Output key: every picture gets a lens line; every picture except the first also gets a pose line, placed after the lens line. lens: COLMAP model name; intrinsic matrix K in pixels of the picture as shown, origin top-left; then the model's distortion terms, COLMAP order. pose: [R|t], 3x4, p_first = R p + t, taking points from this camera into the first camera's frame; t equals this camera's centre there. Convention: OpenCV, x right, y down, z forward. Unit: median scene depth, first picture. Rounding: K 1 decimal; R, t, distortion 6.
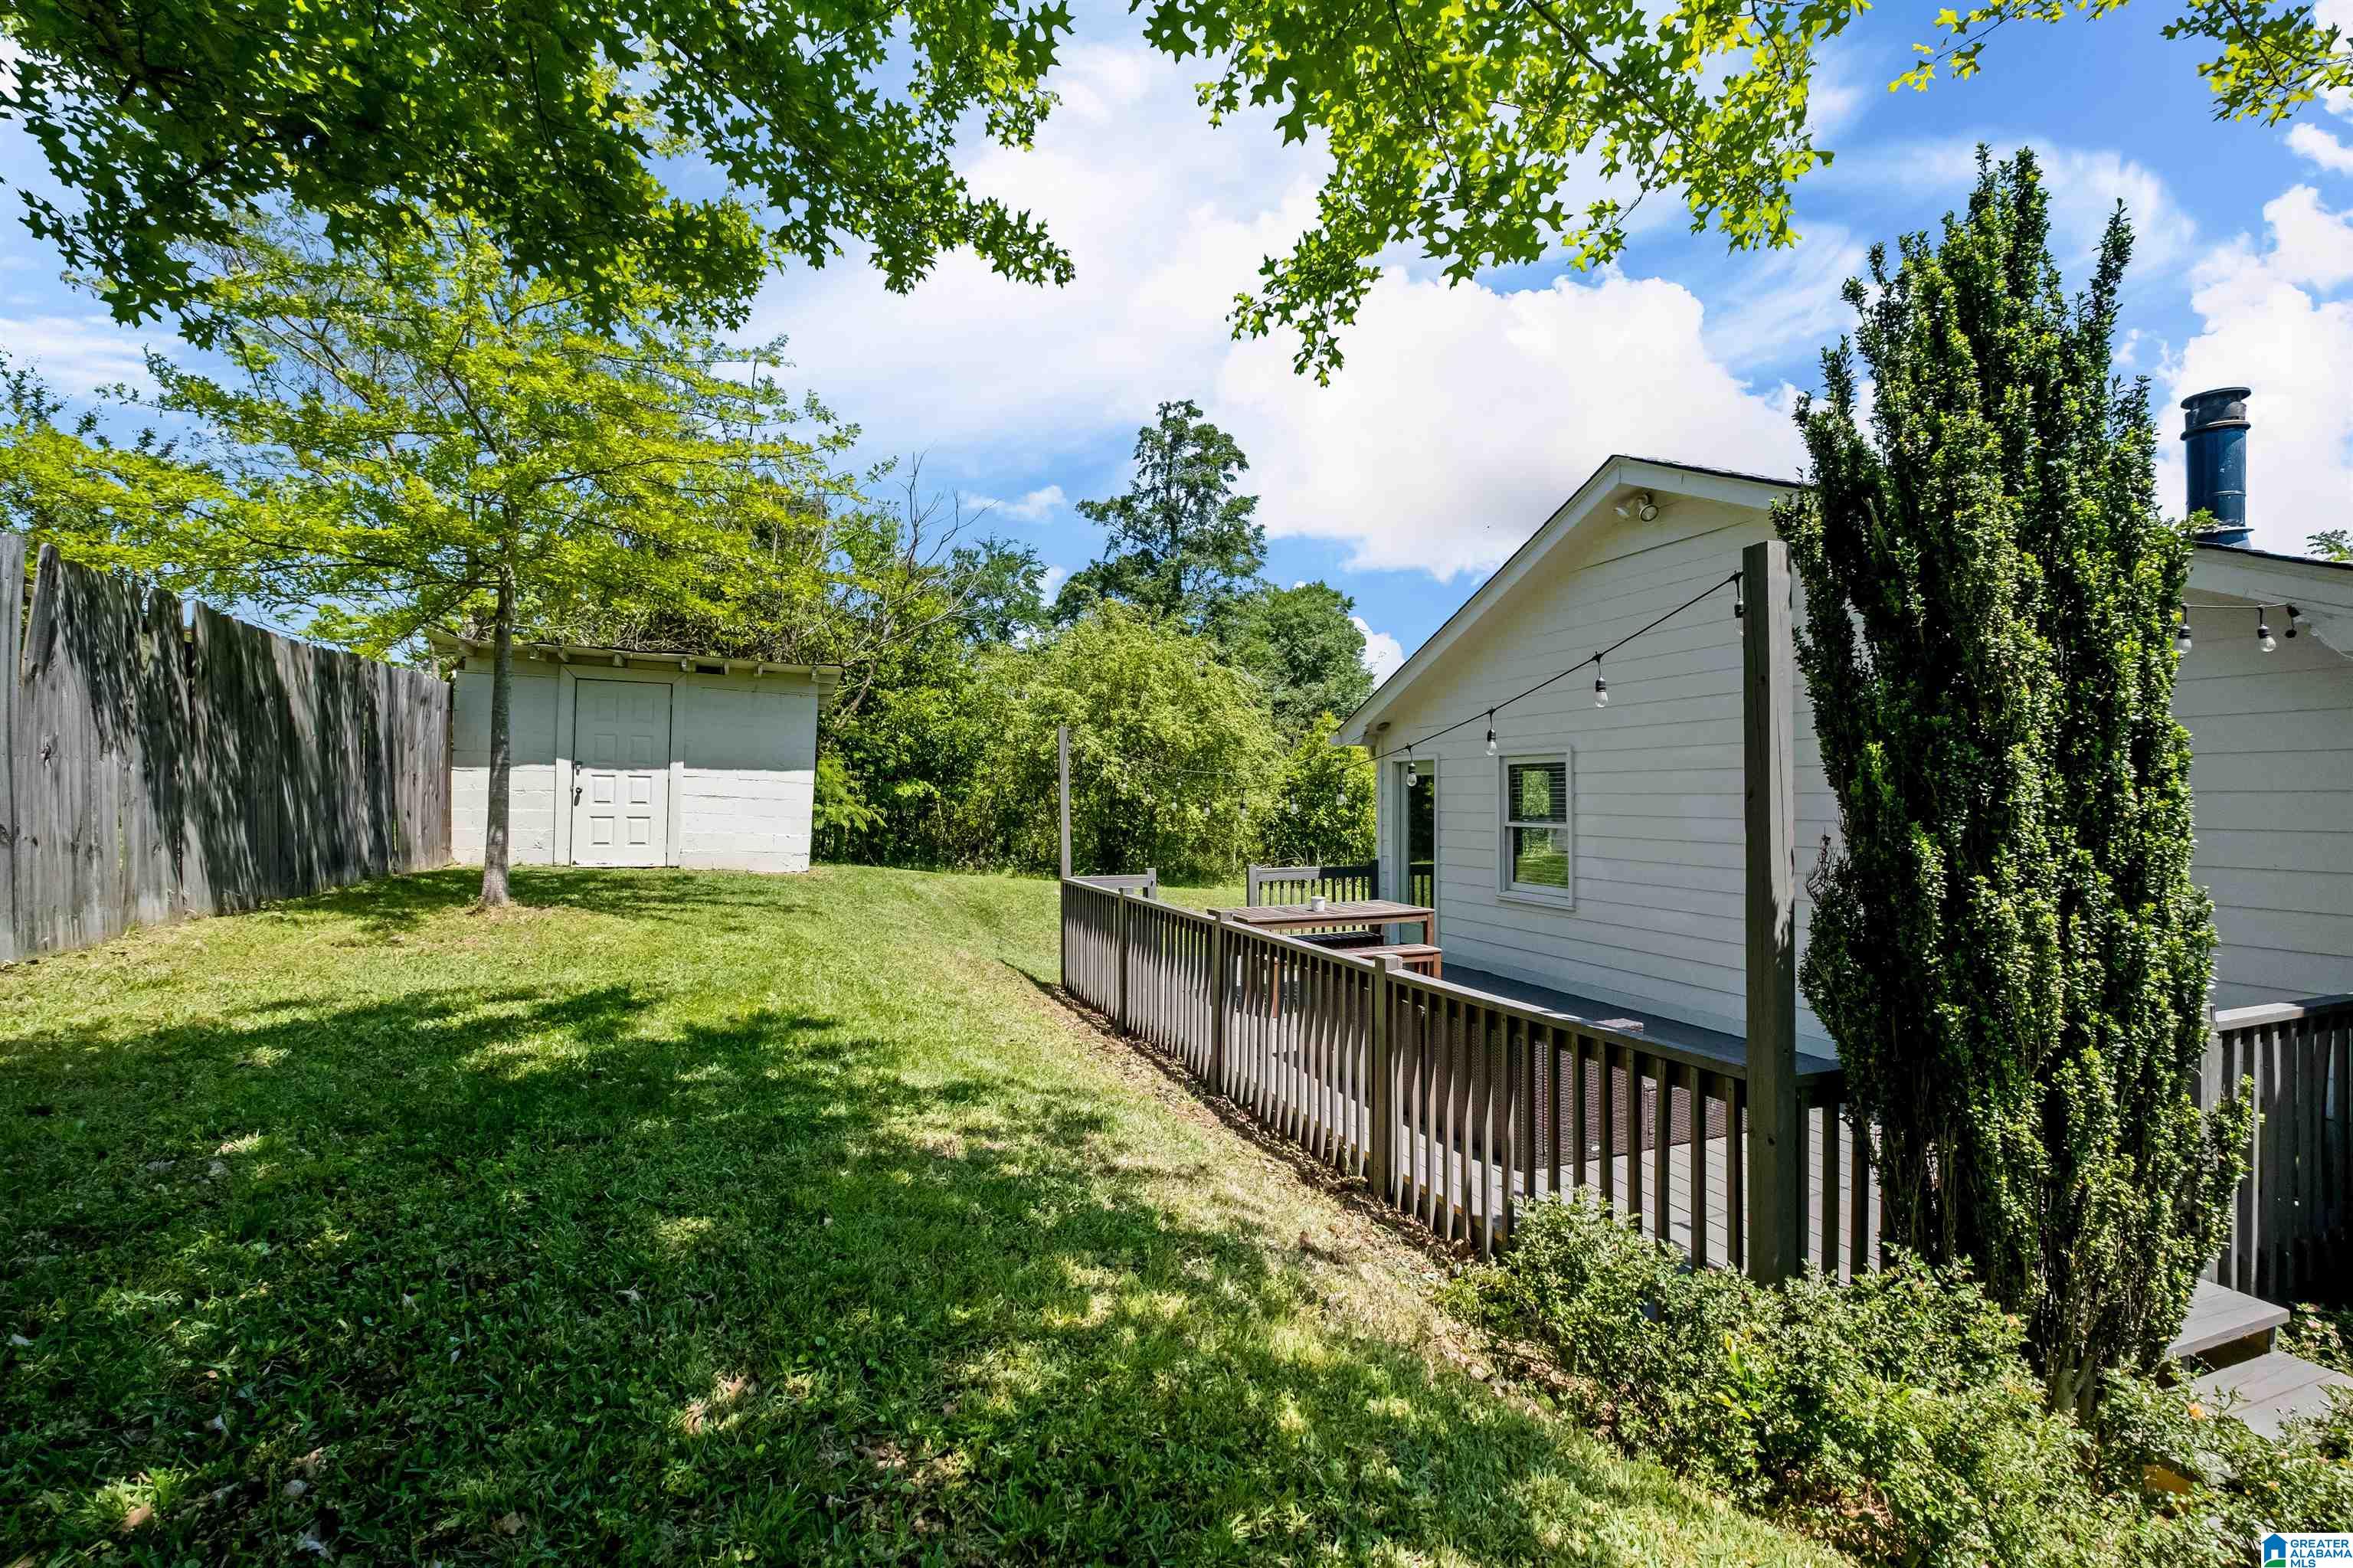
lens RADIAL K [[1032.8, 0, 1162.0], [0, 1032.8, 784.5], [0, 0, 1]] dist [-0.007740, 0.002202]
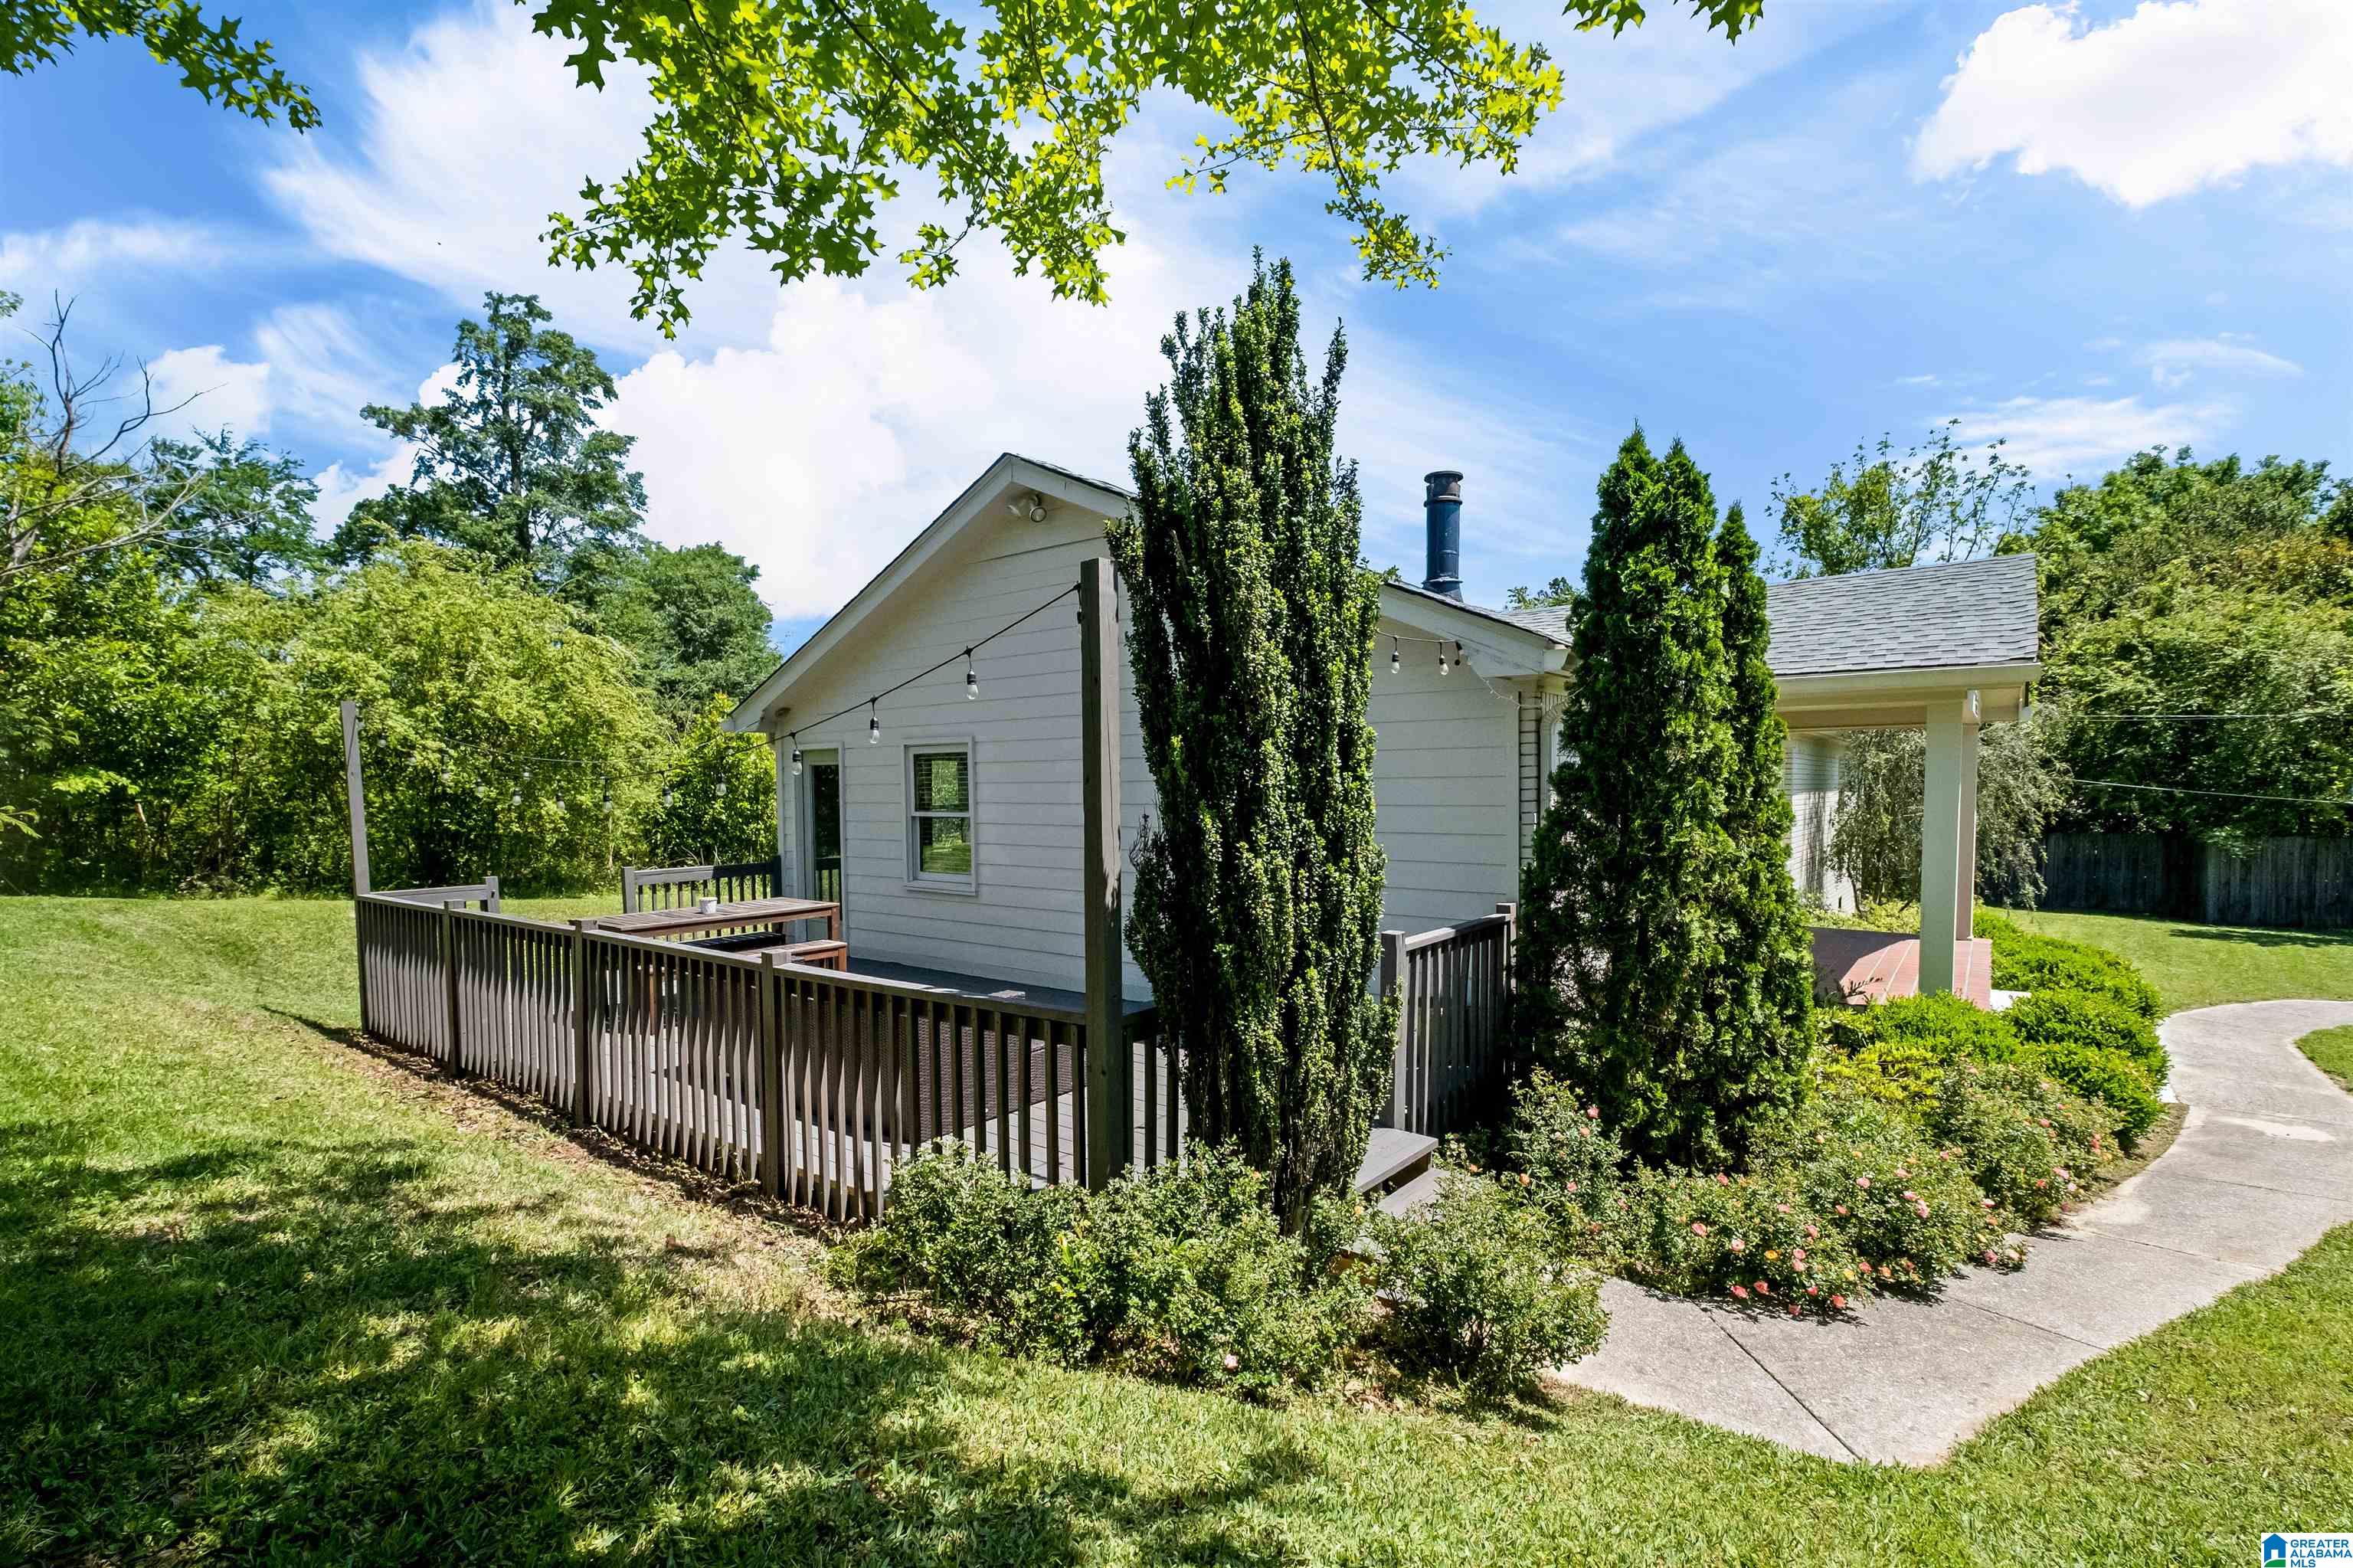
lens RADIAL K [[1094.5, 0, 1200.3], [0, 1094.5, 845.3], [0, 0, 1]] dist [-0.005089, 0.002393]
pose [[0.849473, -0.037167, 0.526322, 0.028854], [0.003776, 0.997919, 0.064376, 0.004001], [-0.527619, -0.052698, 0.847845, -0.099464]]
